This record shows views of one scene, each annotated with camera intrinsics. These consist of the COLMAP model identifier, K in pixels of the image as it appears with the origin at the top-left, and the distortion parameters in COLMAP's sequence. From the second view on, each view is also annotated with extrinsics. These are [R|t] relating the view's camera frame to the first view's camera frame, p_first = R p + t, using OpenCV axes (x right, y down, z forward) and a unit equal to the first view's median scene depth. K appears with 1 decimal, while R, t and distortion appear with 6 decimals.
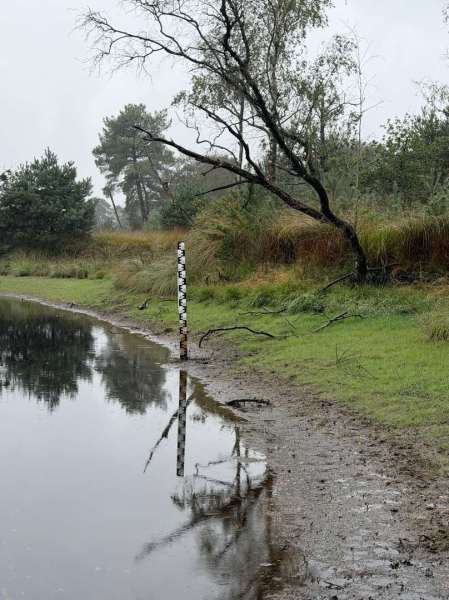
lens RADIAL K [[907.1, 0, 224.8], [0, 907.1, 299.9], [0, 0, 1]] dist [-0.031842, 0.000000]
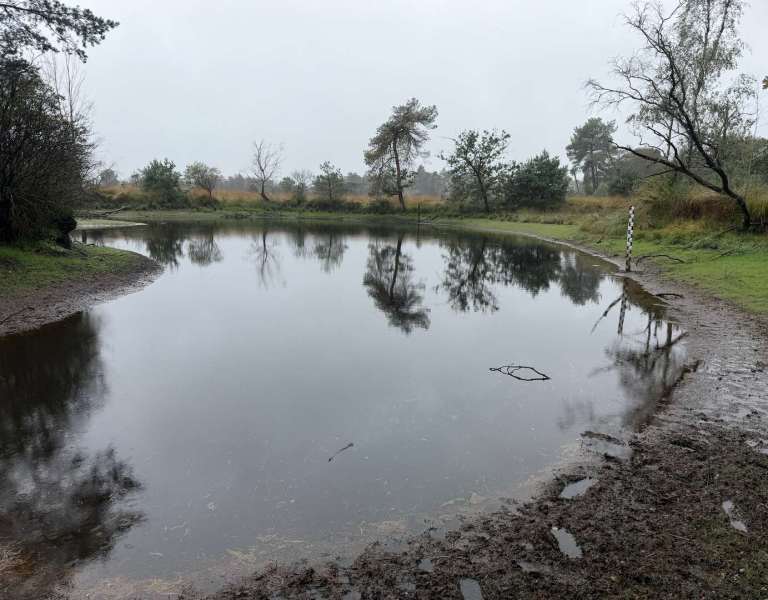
lens RADIAL K [[533.9, 0, 380.3], [0, 533.9, 300.5], [0, 0, 1]] dist [-0.013579, -0.026234]
pose [[0.901487, 0.082045, -0.424959, -0.024884], [-0.029328, 0.991191, 0.129150, -0.000078], [0.431811, -0.103963, 0.895952, -0.128794]]
